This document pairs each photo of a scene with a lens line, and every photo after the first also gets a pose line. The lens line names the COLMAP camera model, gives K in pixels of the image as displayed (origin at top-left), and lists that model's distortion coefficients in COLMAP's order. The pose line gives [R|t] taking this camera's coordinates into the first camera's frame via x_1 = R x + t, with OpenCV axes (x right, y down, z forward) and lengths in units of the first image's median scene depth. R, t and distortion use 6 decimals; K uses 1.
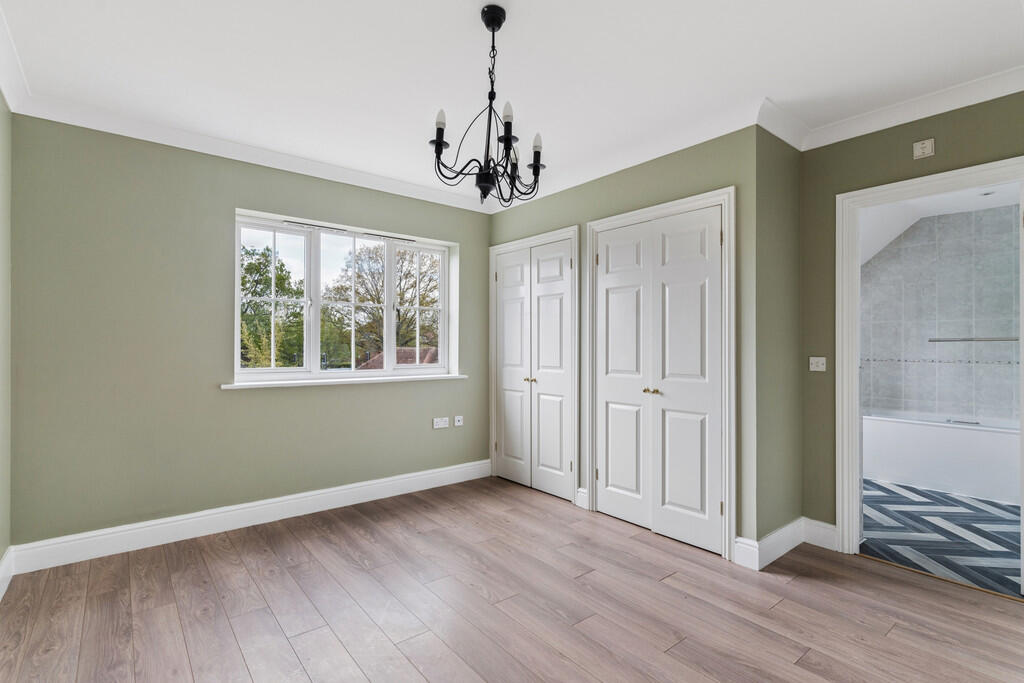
lens RADIAL K [[488.0, 0, 500.6], [0, 488.0, 340.6], [0, 0, 1]] dist [0.002119, -0.000534]
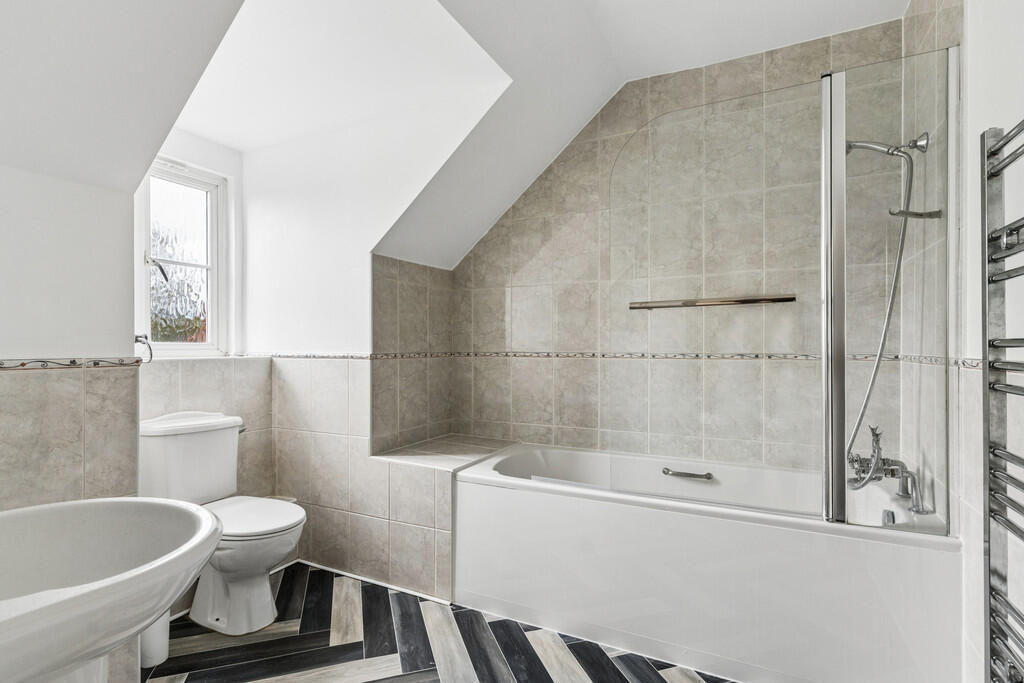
lens RADIAL K [[488.0, 0, 513.3], [0, 488.0, 342.2], [0, 0, 1]] dist [0.002119, -0.000534]
pose [[0.898423, -0.012977, 0.438939, 0.524551], [0.003270, 0.999733, 0.022865, 0.014736], [-0.439118, -0.019108, 0.898226, 0.584865]]
